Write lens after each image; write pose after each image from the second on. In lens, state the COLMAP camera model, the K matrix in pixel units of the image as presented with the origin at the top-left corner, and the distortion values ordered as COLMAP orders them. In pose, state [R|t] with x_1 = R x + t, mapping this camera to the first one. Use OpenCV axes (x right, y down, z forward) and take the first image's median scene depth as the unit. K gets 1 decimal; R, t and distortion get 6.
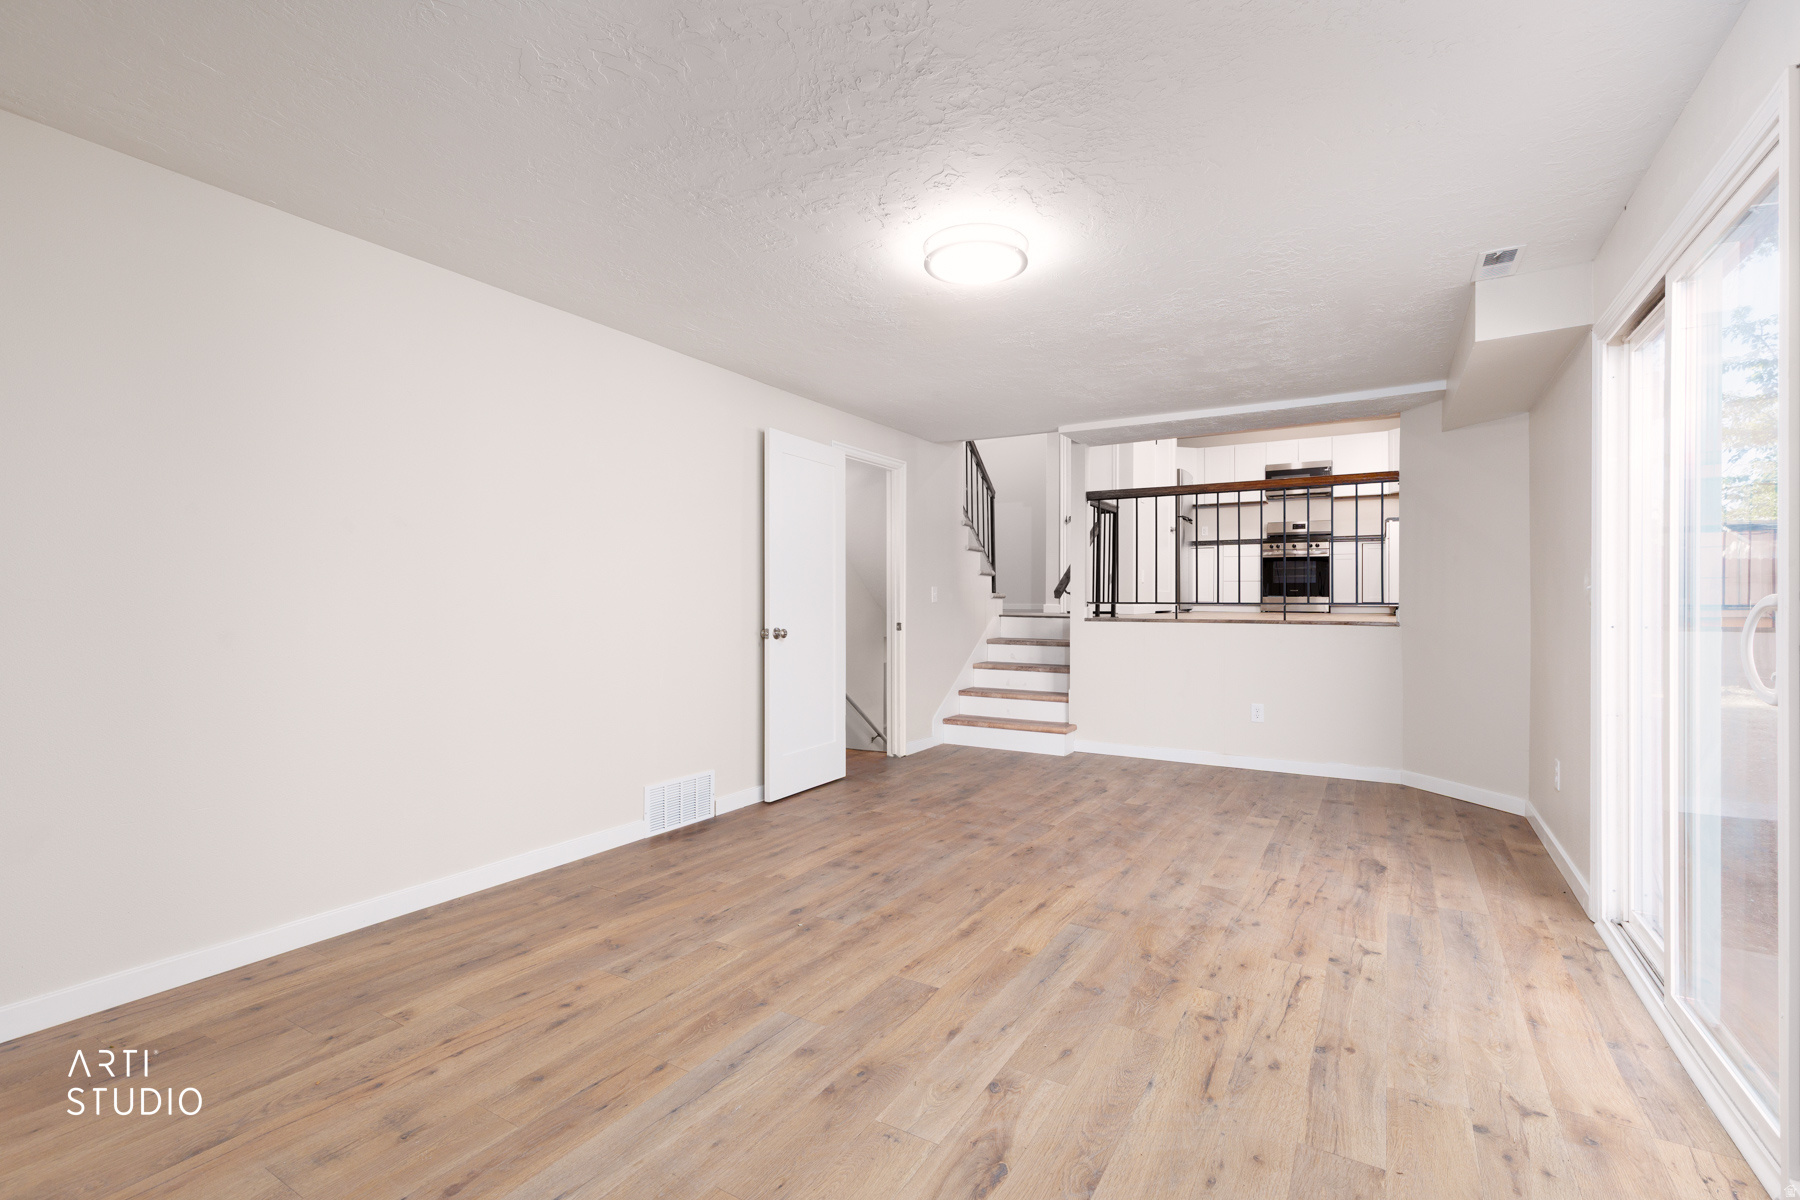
lens RADIAL K [[807.3, 0, 917.2], [0, 807.3, 604.2], [0, 0, 1]] dist [0.009187, -0.002633]
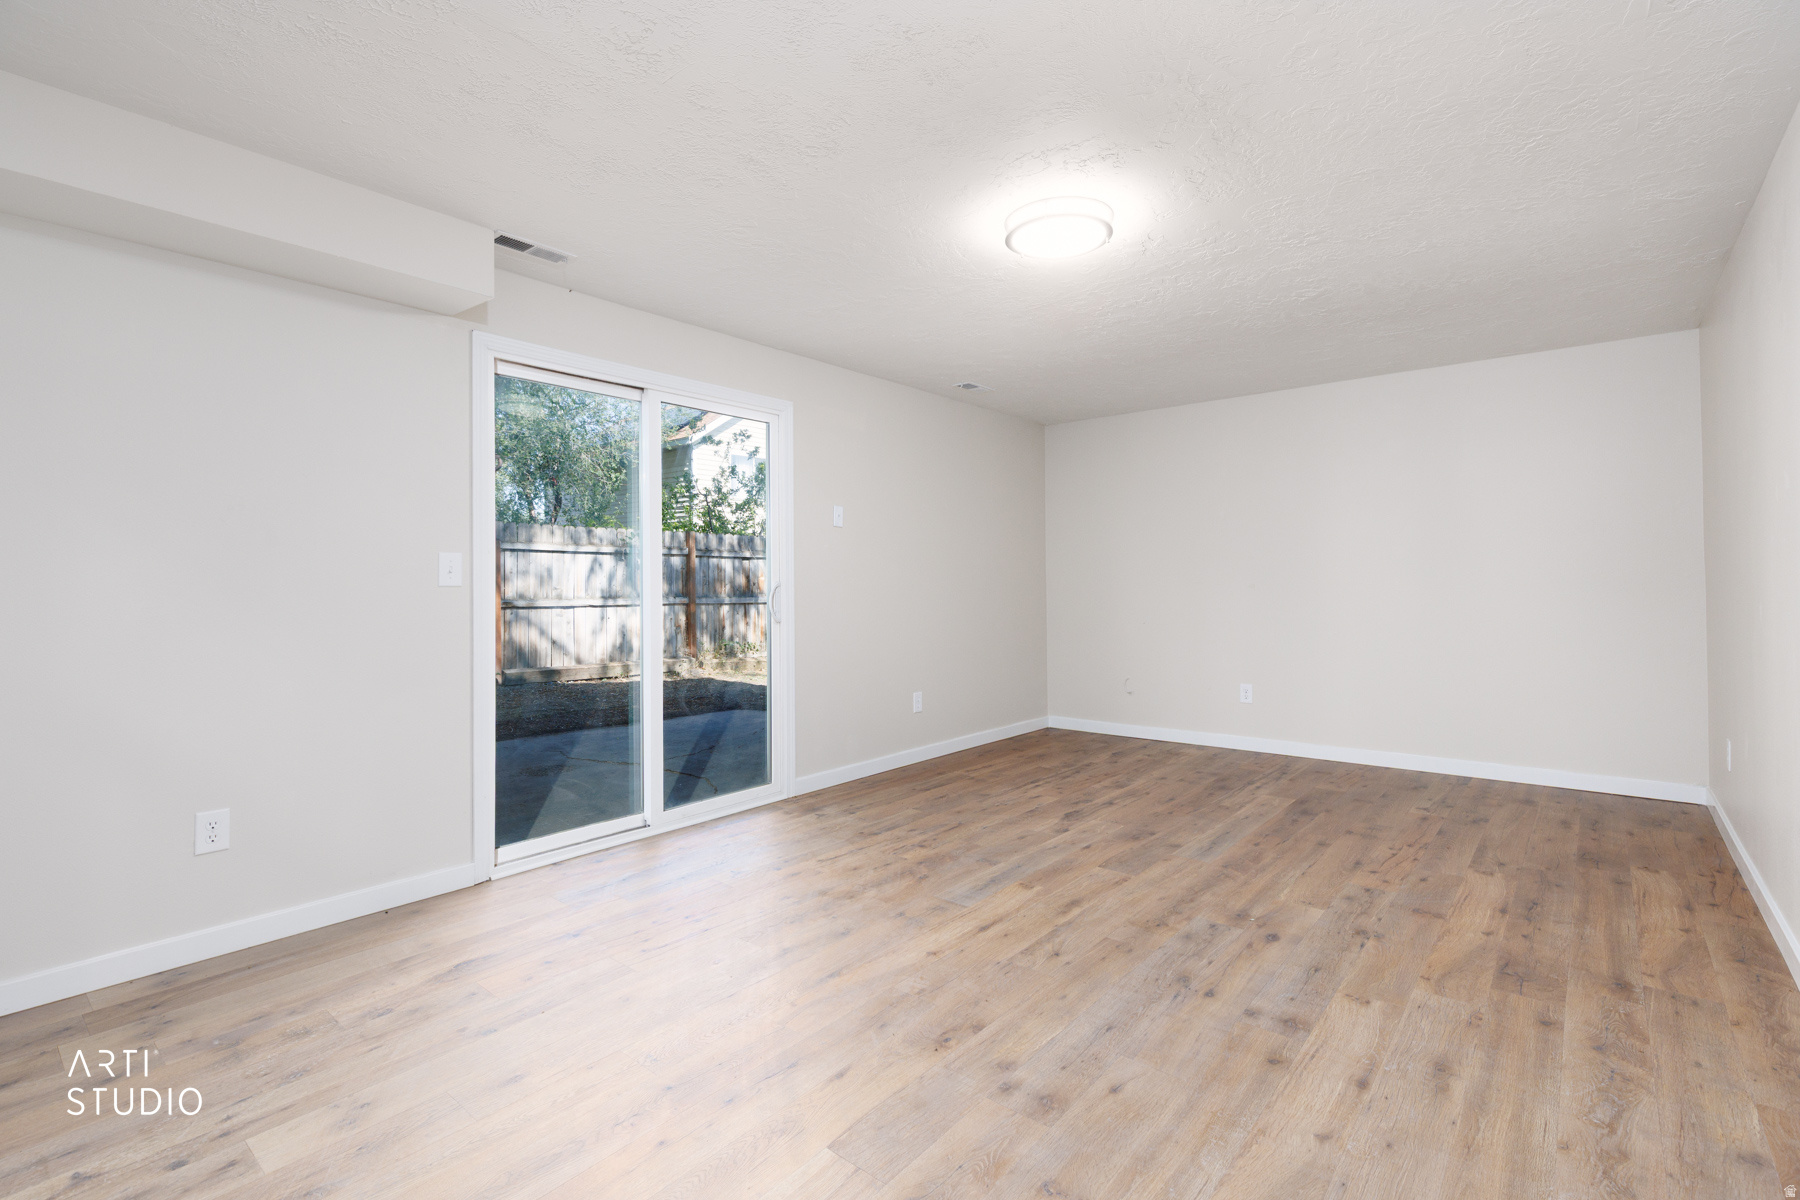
lens RADIAL K [[807.3, 0, 916.6], [0, 807.3, 582.1], [0, 0, 1]] dist [0.009187, -0.002633]
pose [[-0.987029, 0.005385, 0.160453, 0.084768], [0.005551, 0.999984, 0.000587, -0.003912], [-0.160447, 0.001470, -0.987043, 1.893616]]
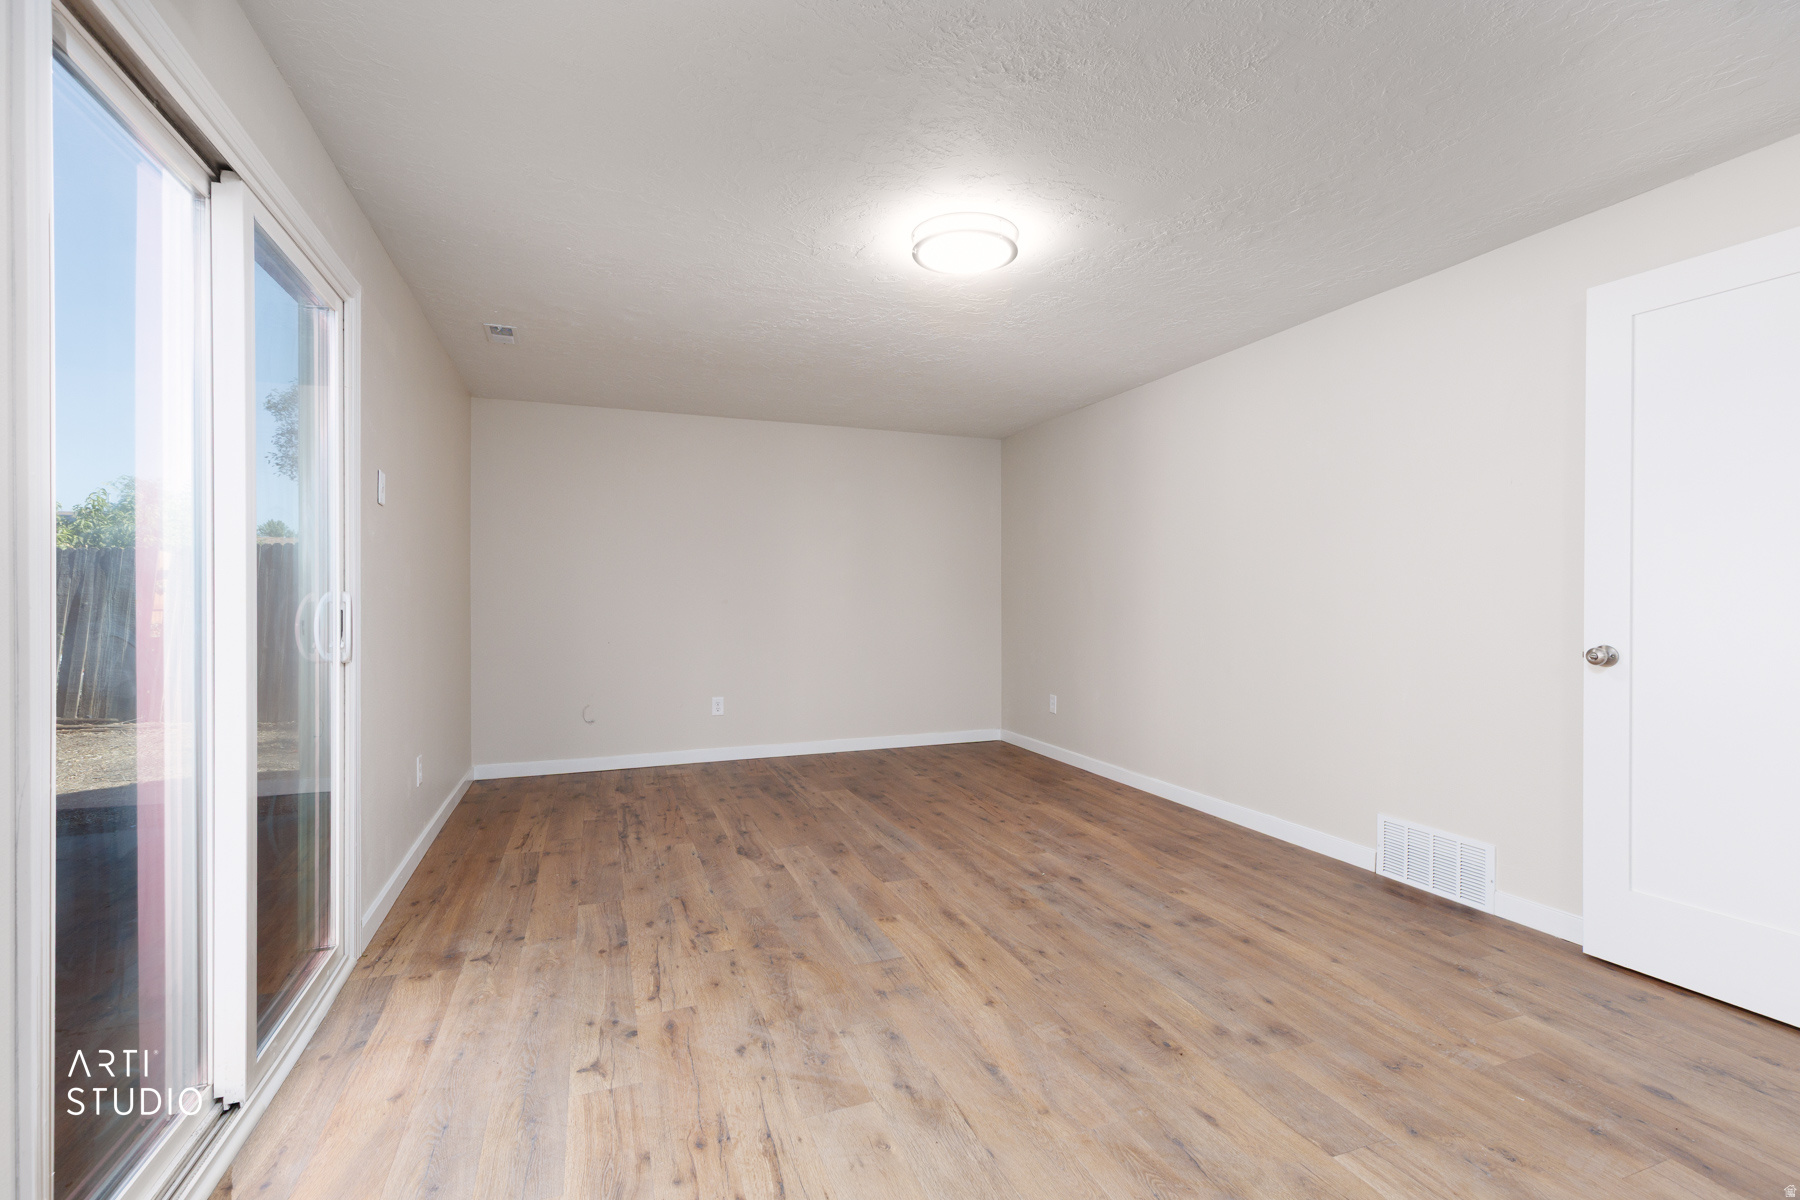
lens RADIAL K [[807.3, 0, 899.1], [0, 807.3, 604.2], [0, 0, 1]] dist [0.009187, -0.002633]
pose [[-0.629308, 0.004438, -0.777143, 0.842585], [-0.003629, 0.999956, 0.008649, -0.002693], [0.777147, 0.008263, -0.629265, 1.482783]]
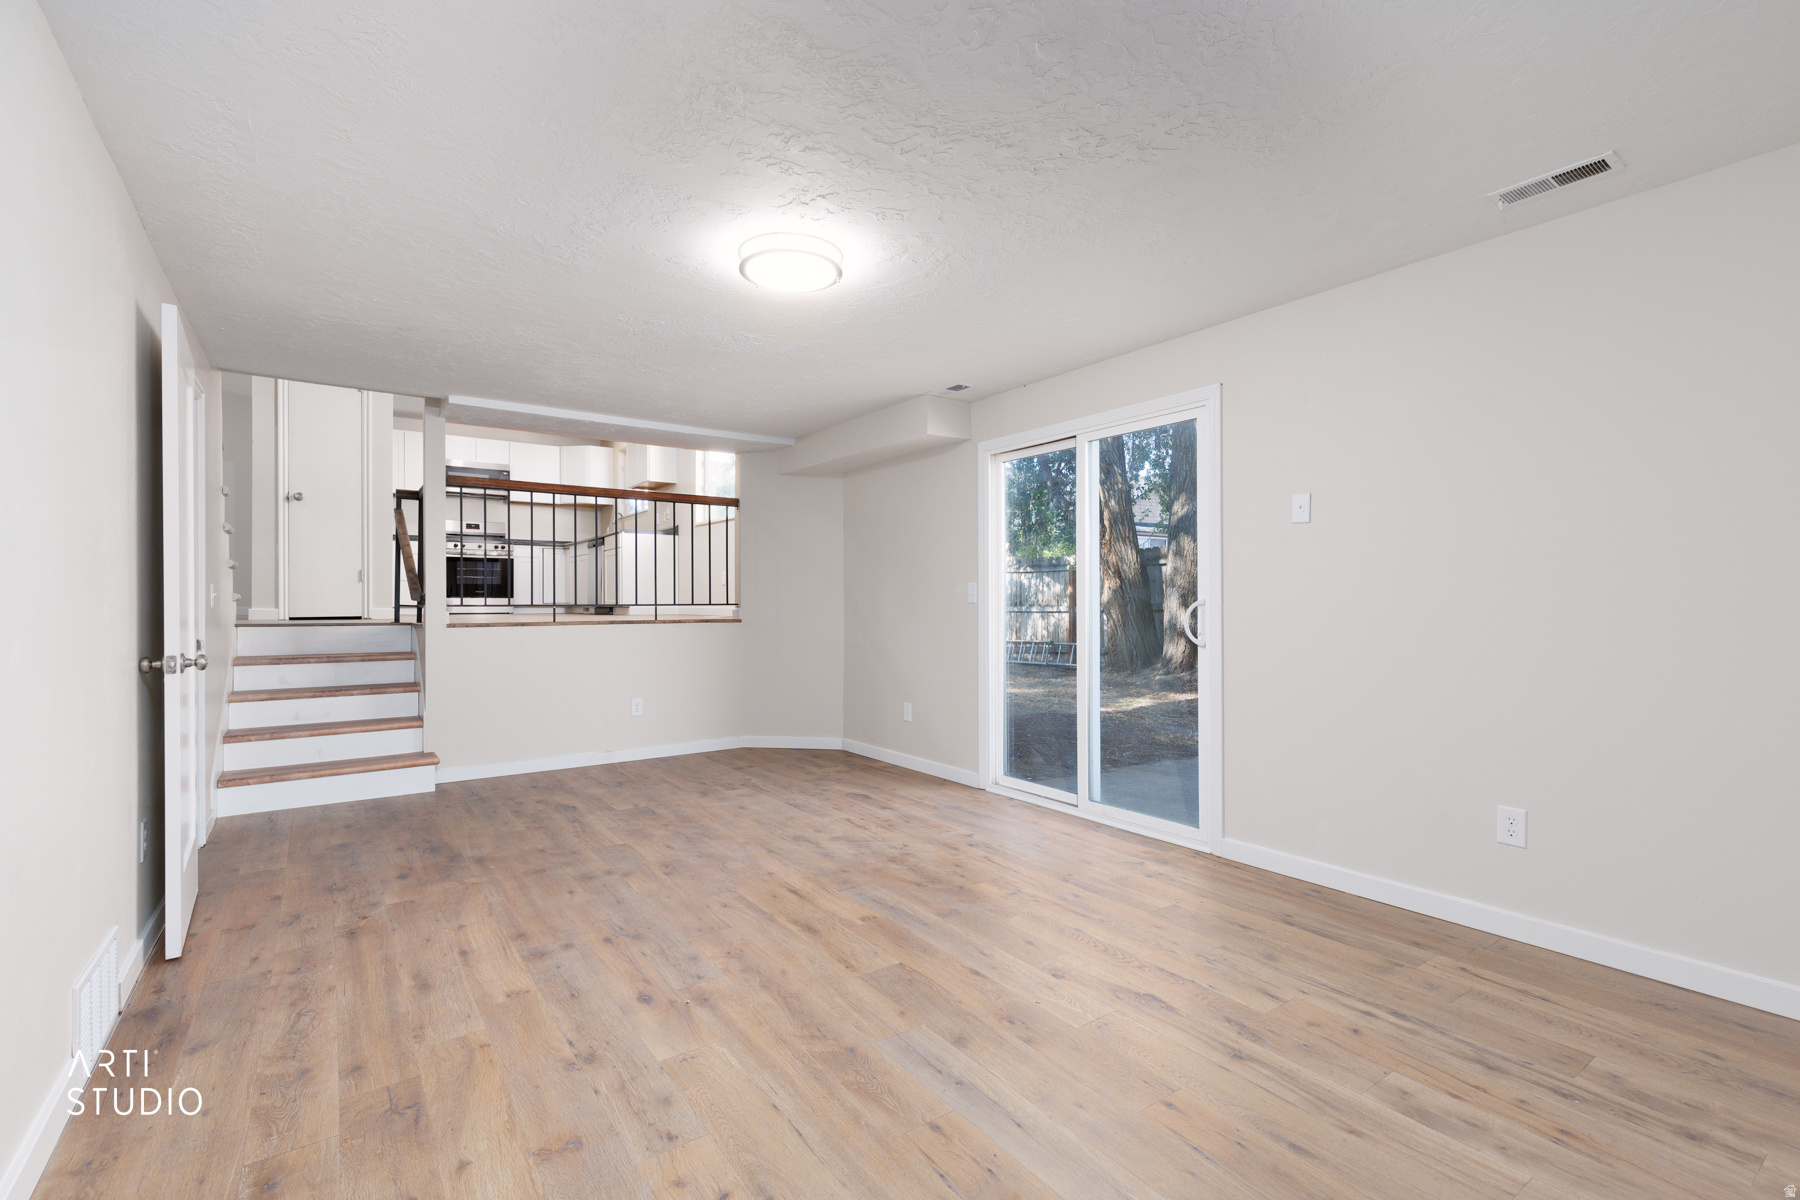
lens RADIAL K [[807.3, 0, 905.8], [0, 807.3, 598.1], [0, 0, 1]] dist [0.009187, -0.002633]
pose [[0.403897, -0.000183, 0.914804, -0.758862], [0.008370, 0.999959, -0.003496, -0.005545], [-0.914766, 0.009069, 0.403882, 0.439681]]
